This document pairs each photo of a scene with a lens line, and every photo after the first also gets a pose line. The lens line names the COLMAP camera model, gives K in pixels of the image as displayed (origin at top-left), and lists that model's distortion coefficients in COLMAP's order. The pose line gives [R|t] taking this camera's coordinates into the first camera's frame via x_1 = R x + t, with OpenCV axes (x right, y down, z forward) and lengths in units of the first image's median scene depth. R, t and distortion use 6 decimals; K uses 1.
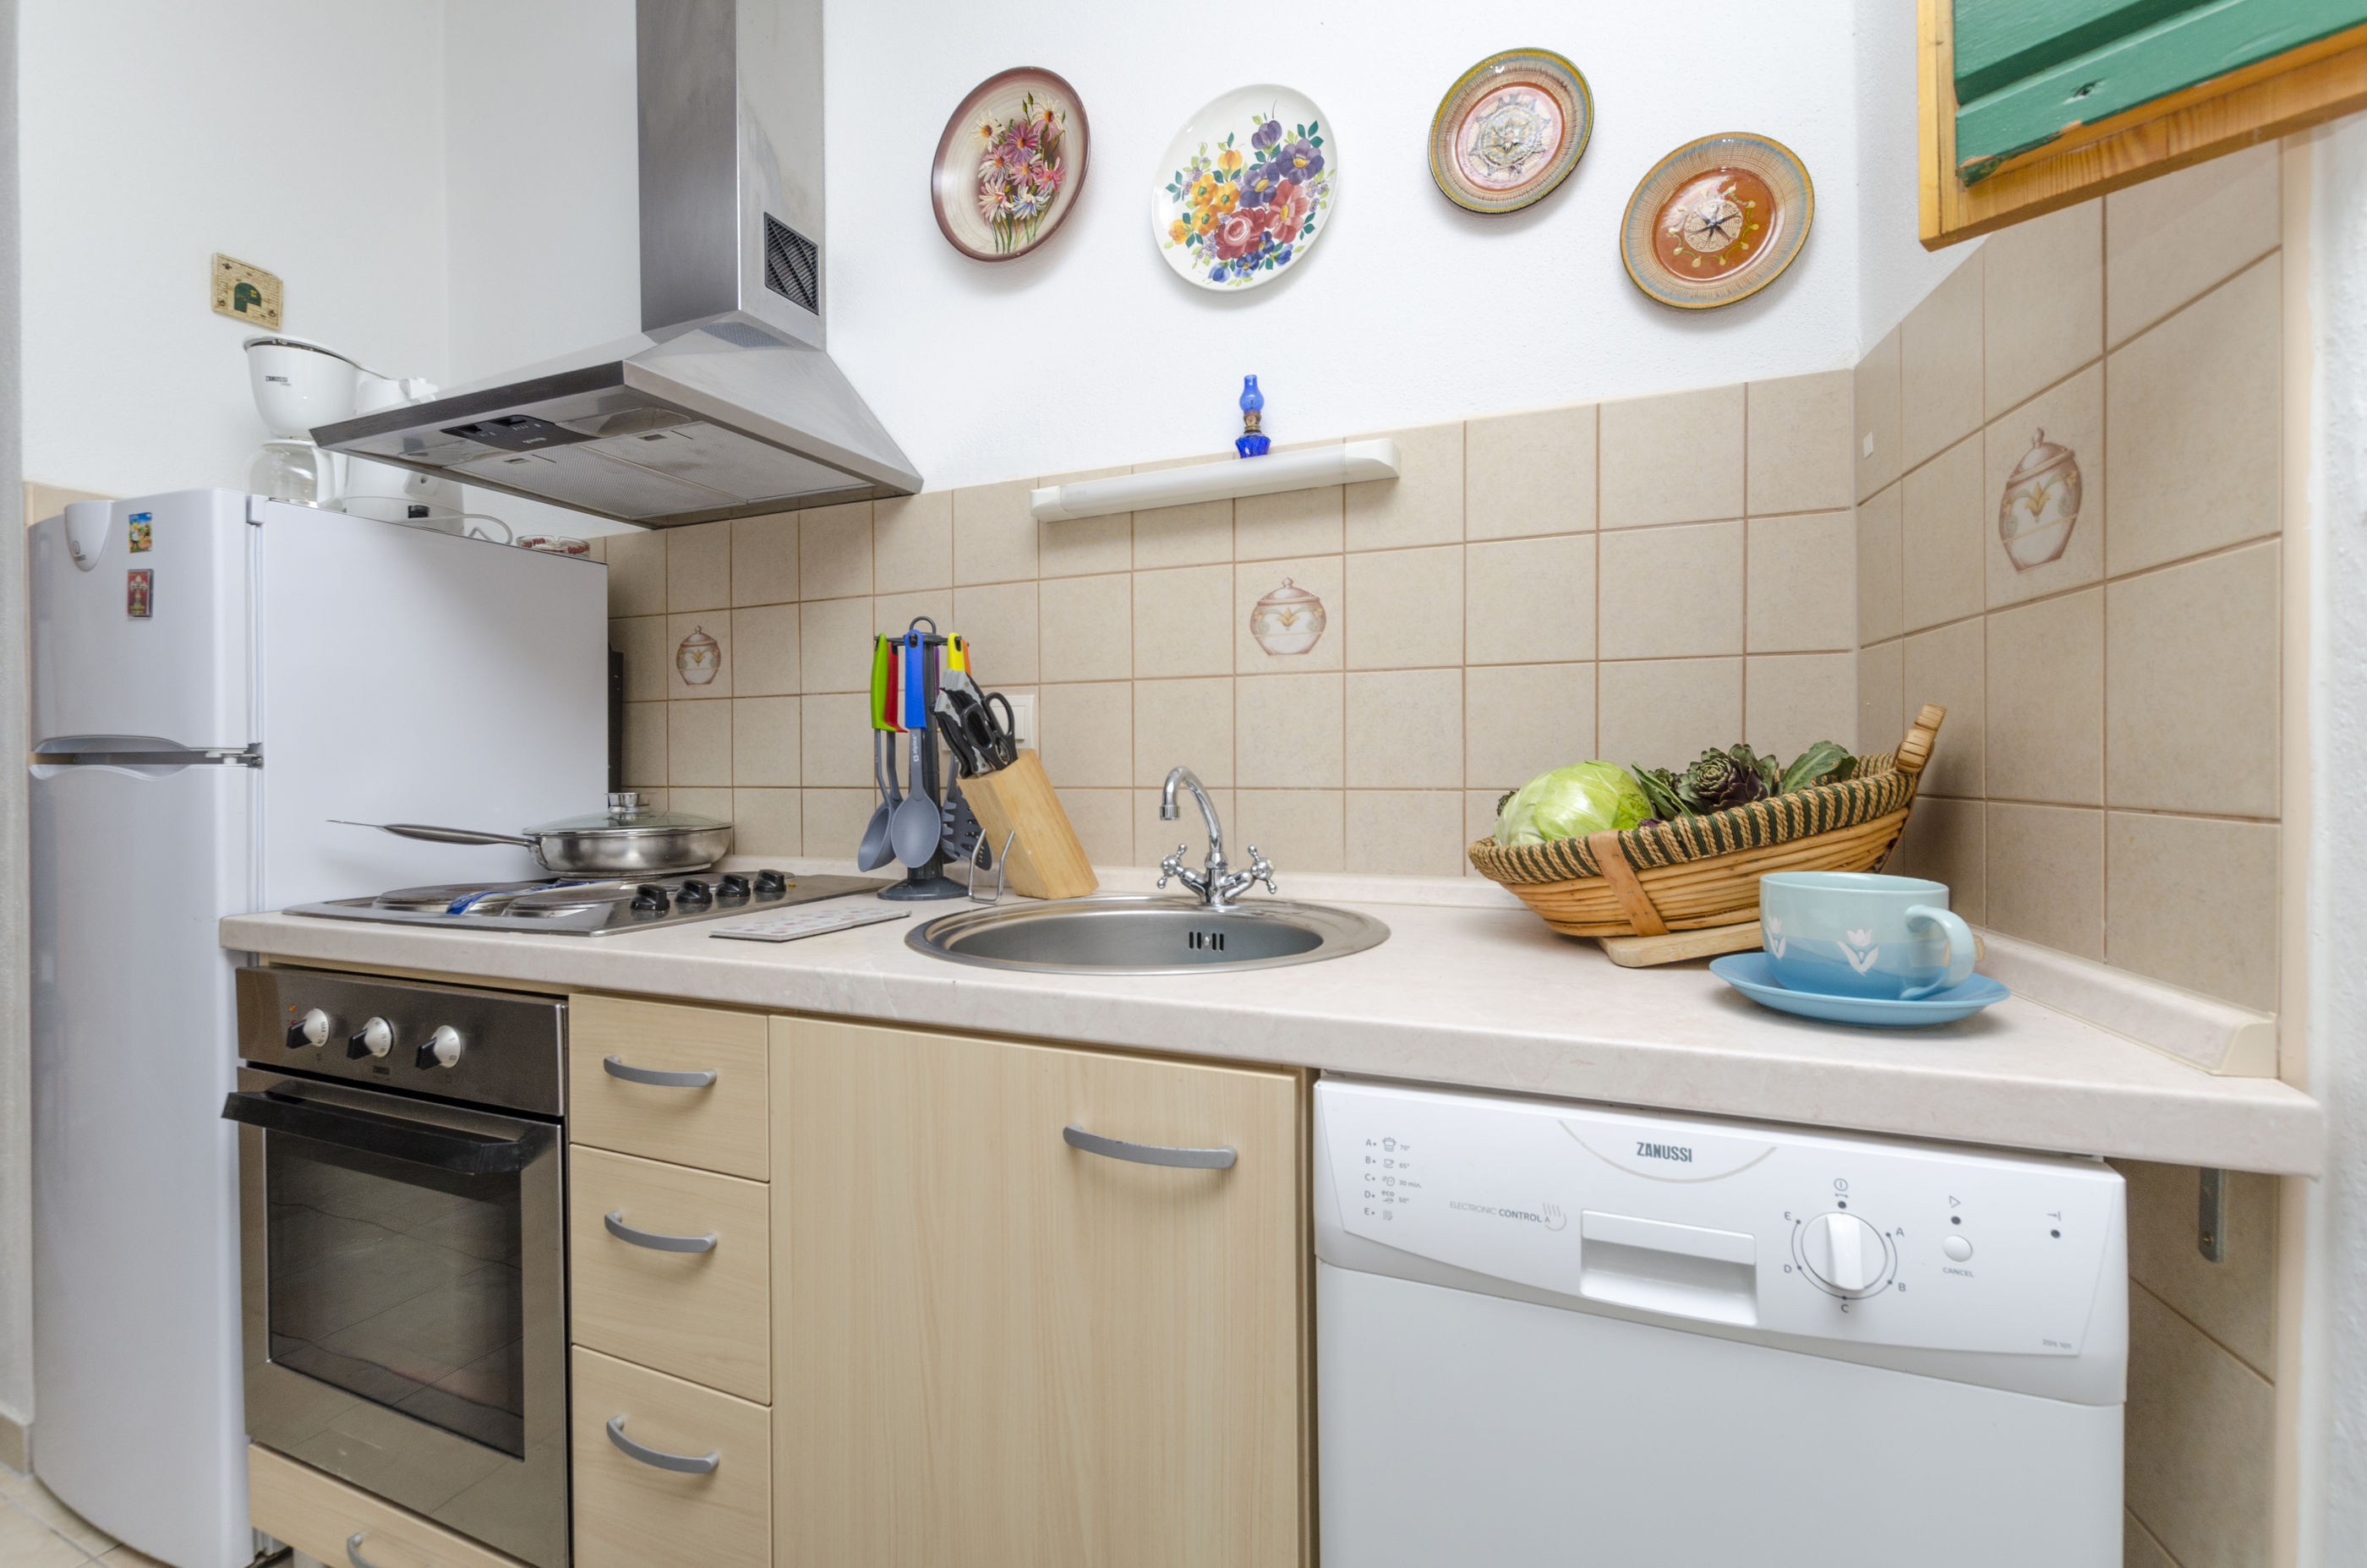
lens RADIAL K [[1047.5, 0, 1186.7], [0, 1047.5, 777.1], [0, 0, 1]] dist [0.012865, -0.006564]
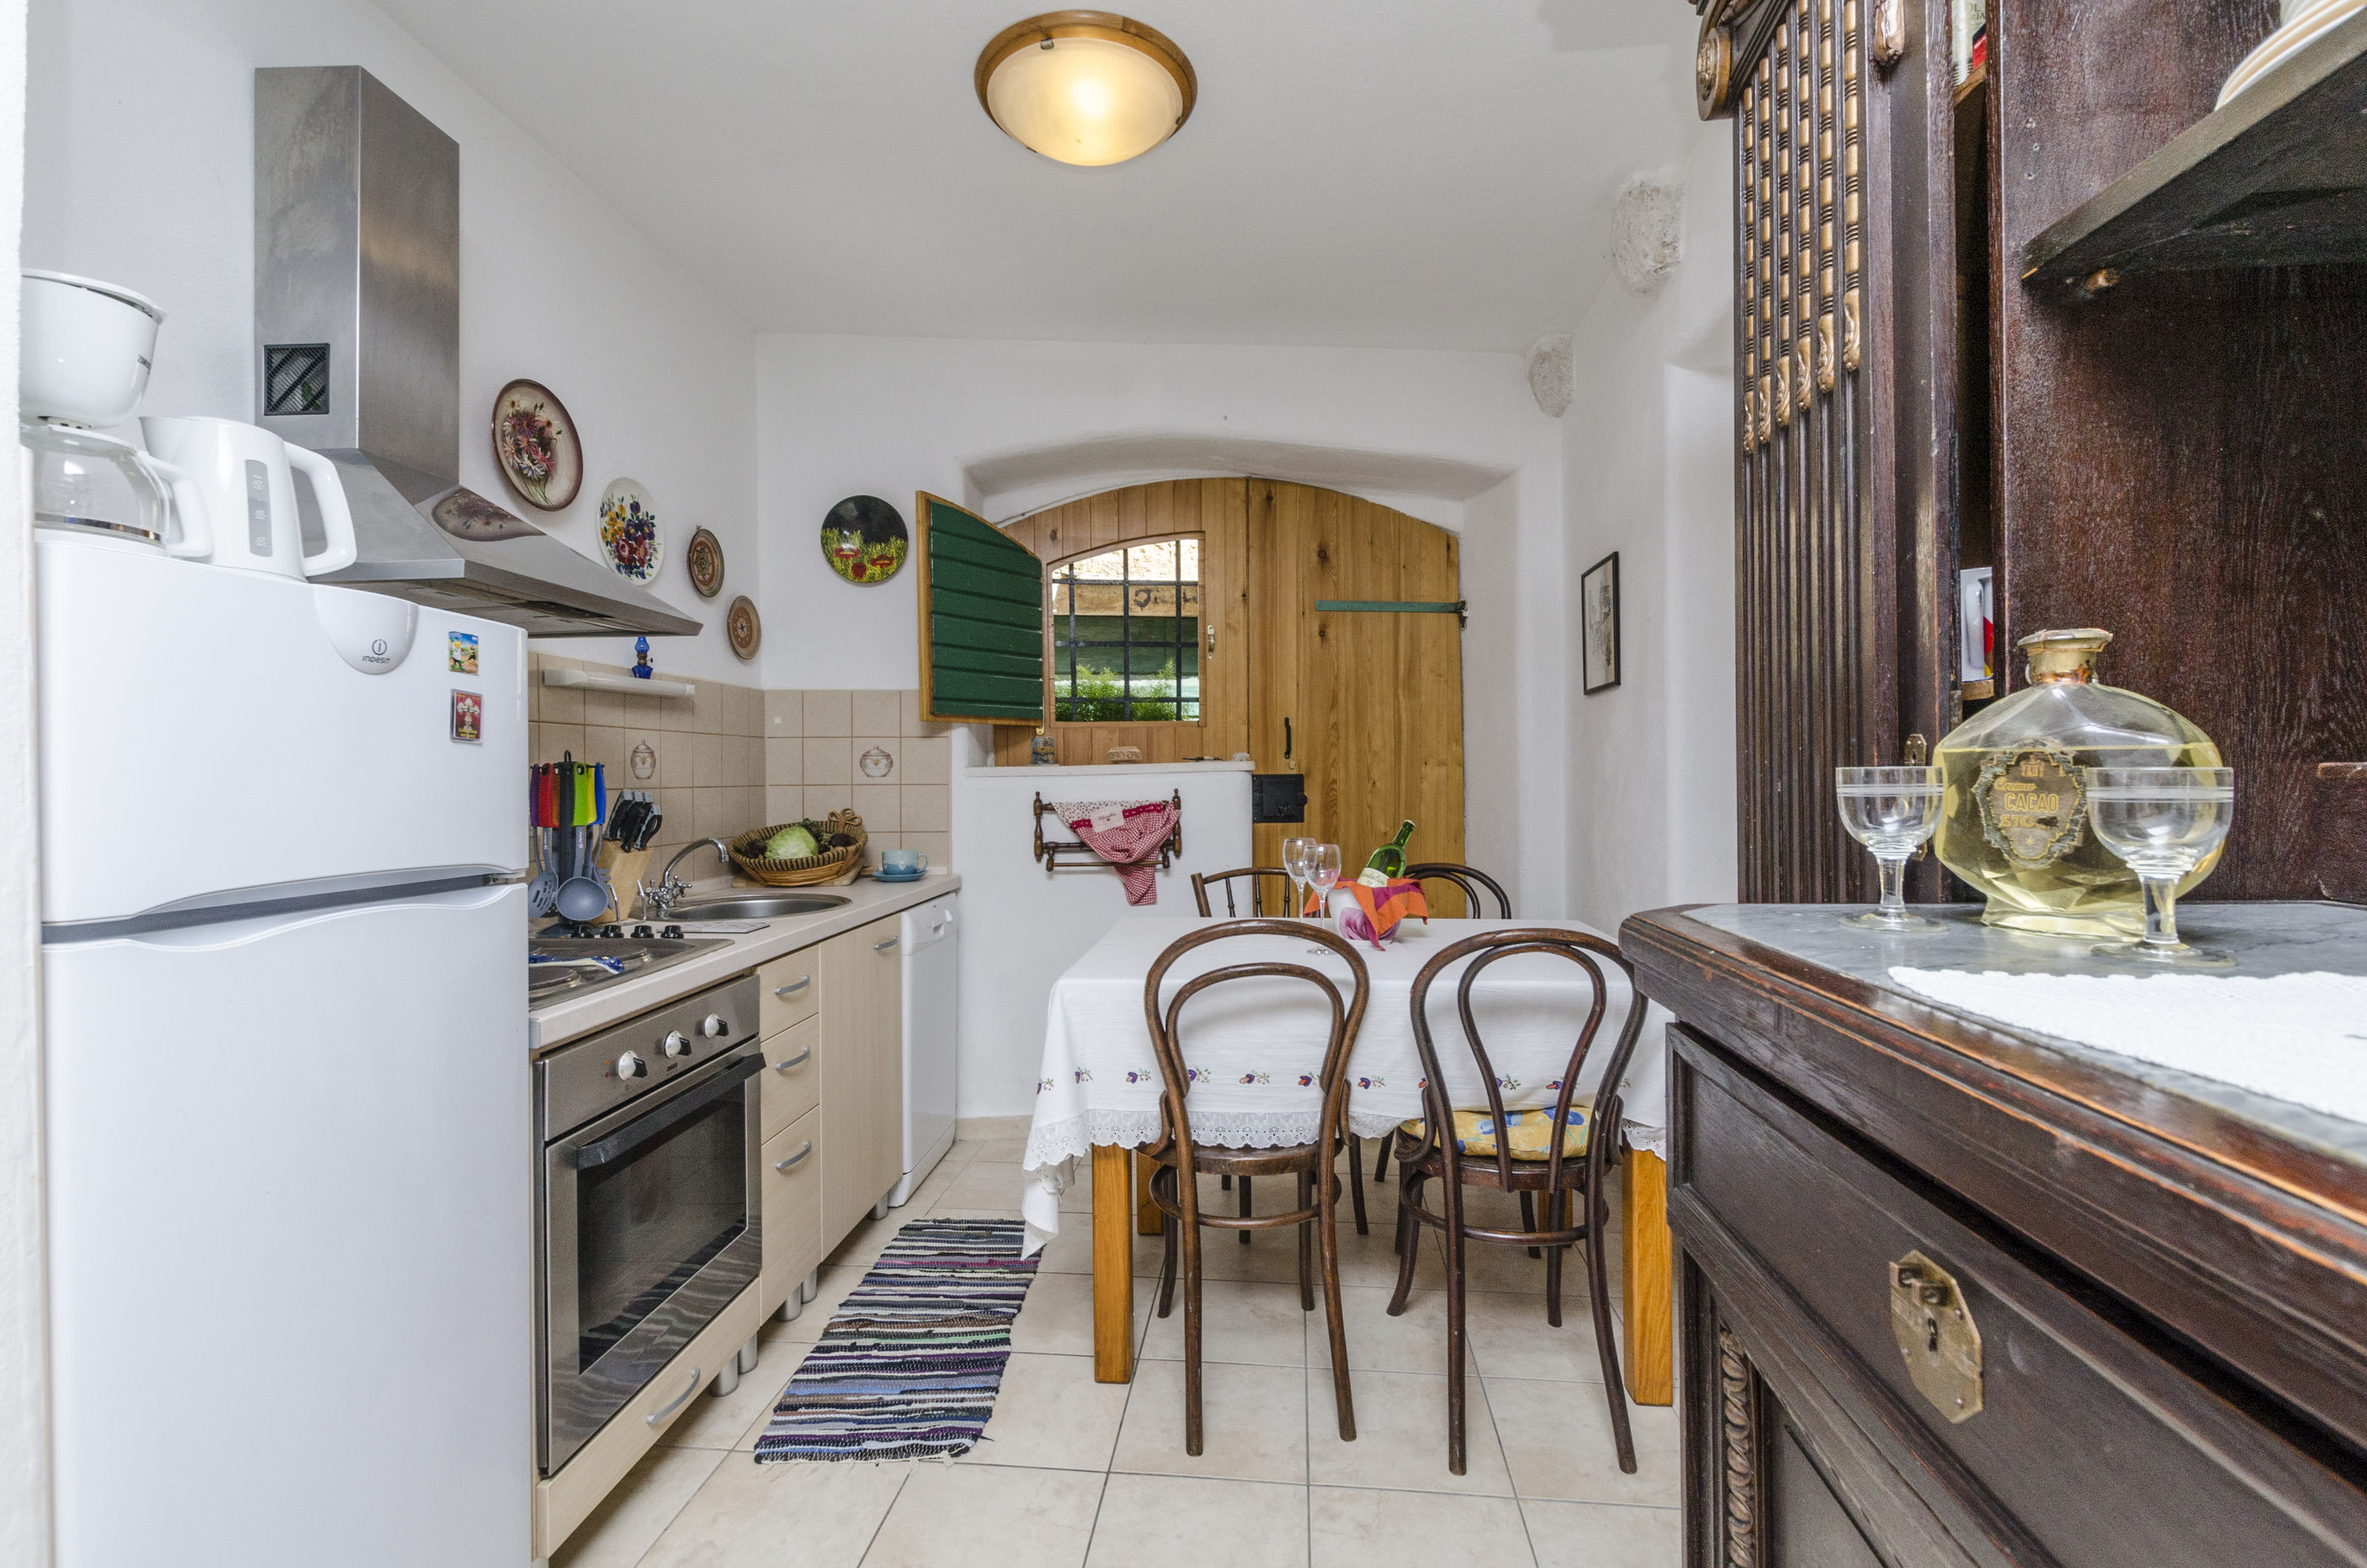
lens RADIAL K [[1047.5, 0, 1183.7], [0, 1047.5, 784.9], [0, 0, 1]] dist [0.012865, -0.006564]
pose [[-0.316716, -0.004114, 0.948512, -2.056471], [0.009878, 0.999922, 0.007636, -0.109178], [-0.948469, 0.011787, -0.316650, 0.663394]]
